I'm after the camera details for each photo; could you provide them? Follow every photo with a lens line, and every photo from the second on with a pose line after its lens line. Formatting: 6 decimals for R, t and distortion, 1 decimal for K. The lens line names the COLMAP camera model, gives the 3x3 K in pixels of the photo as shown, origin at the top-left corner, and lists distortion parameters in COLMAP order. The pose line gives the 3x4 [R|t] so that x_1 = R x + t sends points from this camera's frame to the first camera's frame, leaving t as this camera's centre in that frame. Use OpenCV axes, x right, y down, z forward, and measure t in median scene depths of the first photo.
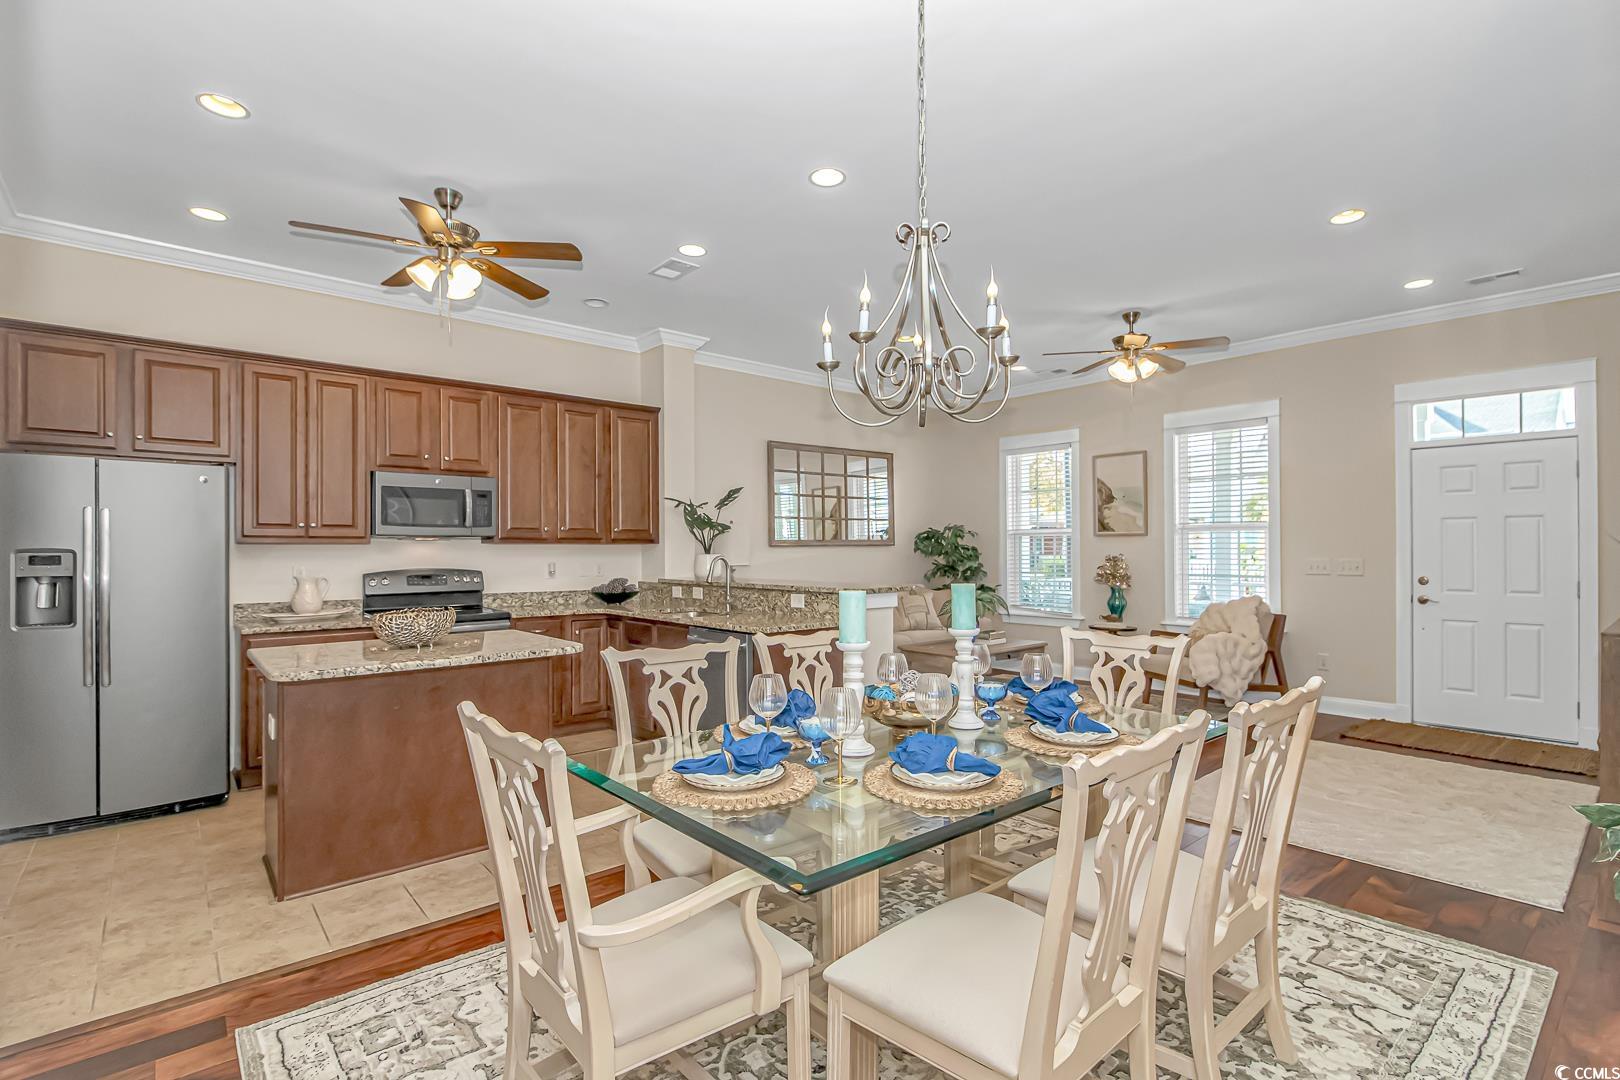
lens RADIAL K [[761.3, 0, 810.0], [0, 761.3, 540.0], [0, 0, 1]] dist [-0.045554, -0.000193]
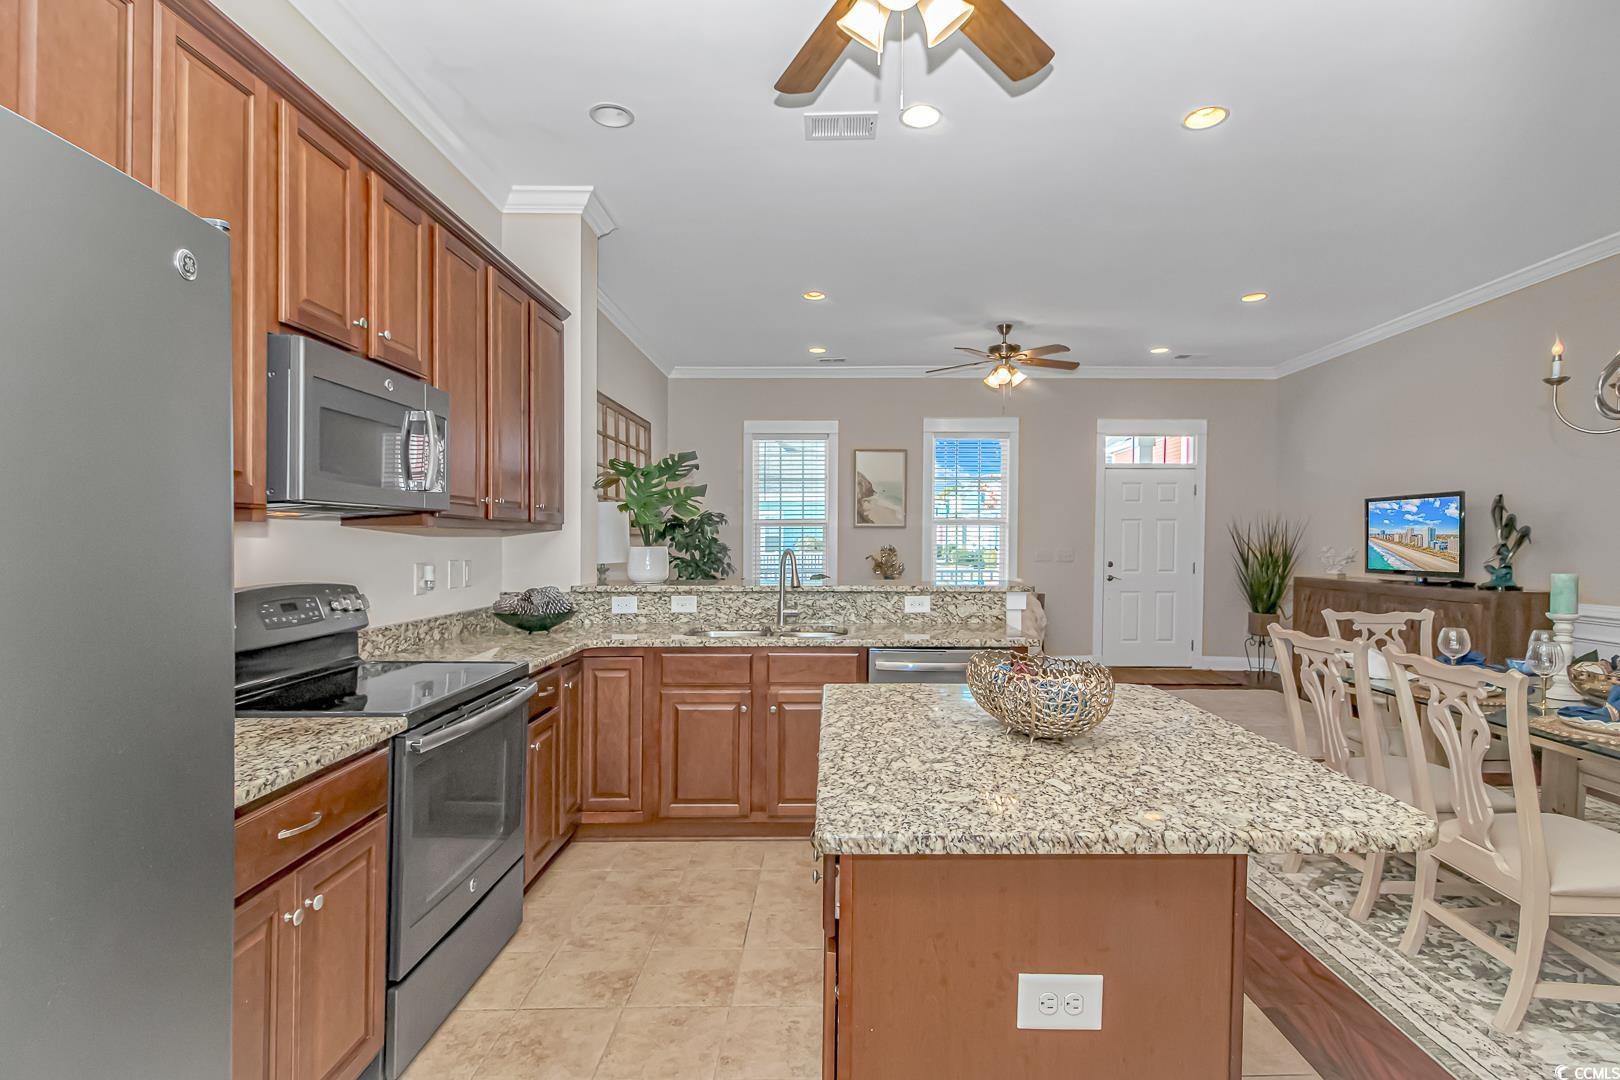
lens RADIAL K [[759.3, 0, 833.3], [0, 759.3, 541.0], [0, 0, 1]] dist [-0.003418, -0.000697]
pose [[0.651247, 0.002077, 0.758863, -0.571223], [-0.013136, 0.999877, 0.008536, 0.006141], [-0.758752, -0.015528, 0.651194, 0.459125]]
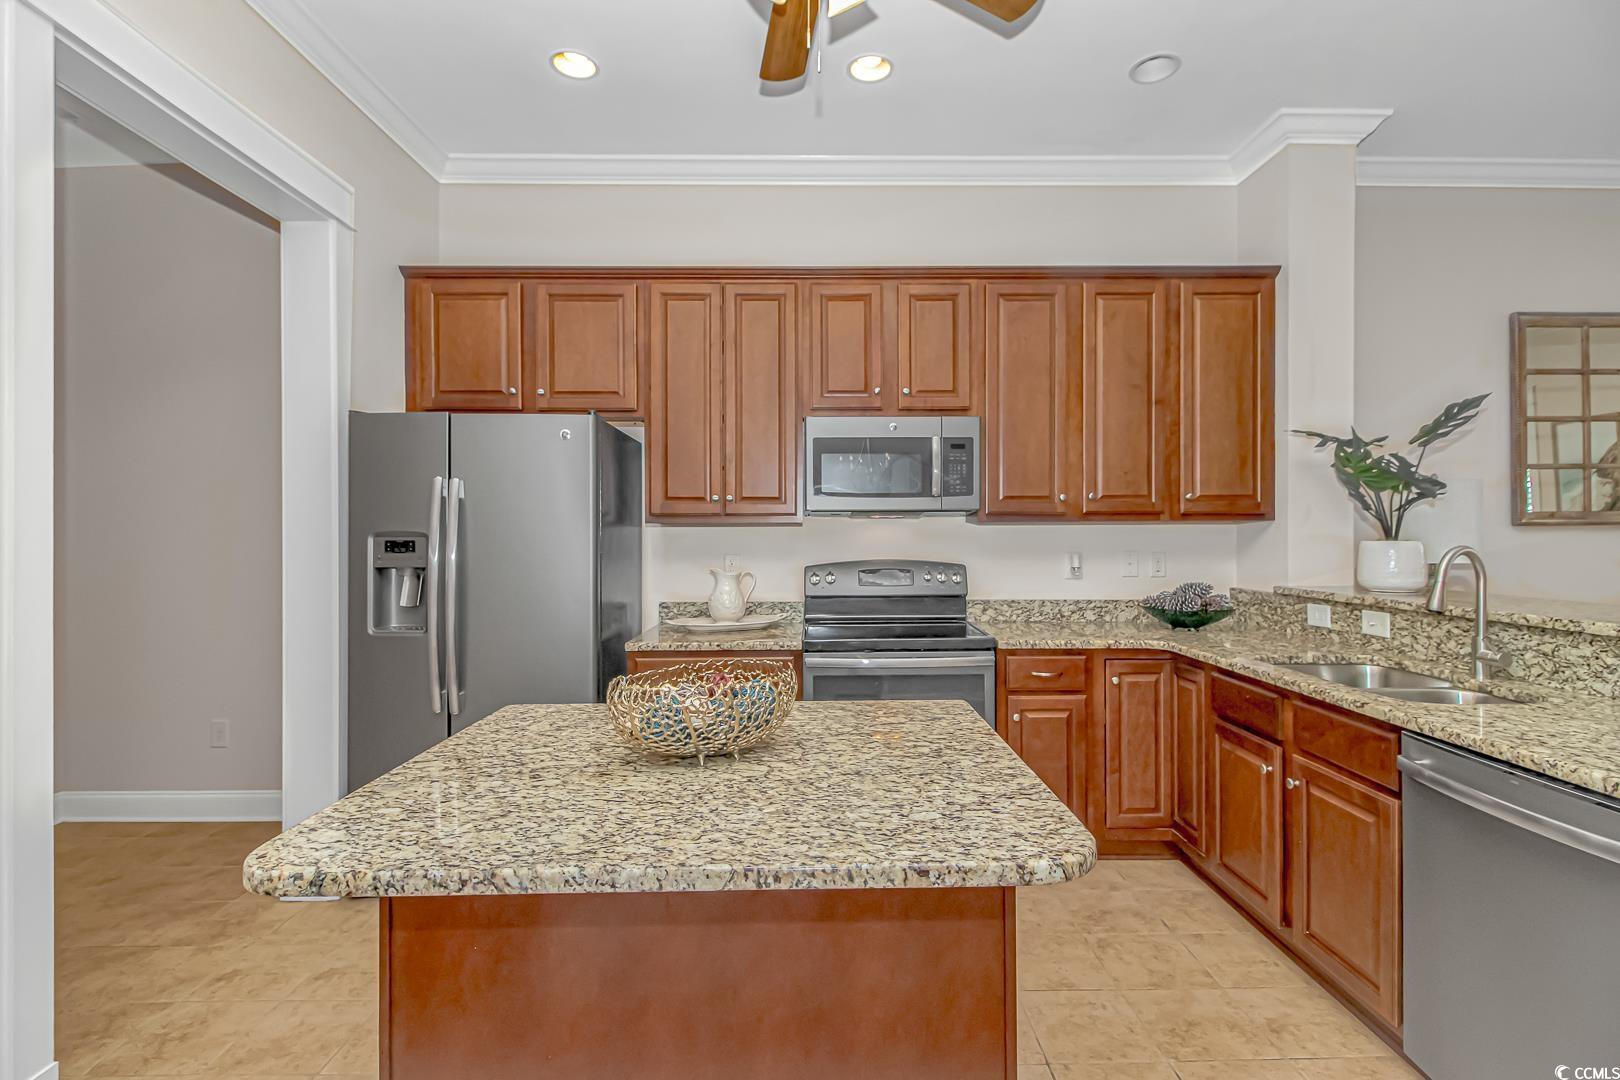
lens RADIAL K [[759.3, 0, 833.3], [0, 759.3, 541.0], [0, 0, 1]] dist [-0.003418, -0.000697]
pose [[0.777973, 0.008571, -0.628239, -0.113780], [0.008360, 0.999677, 0.023991, 0.004120], [0.628242, -0.023917, 0.777650, 0.419810]]
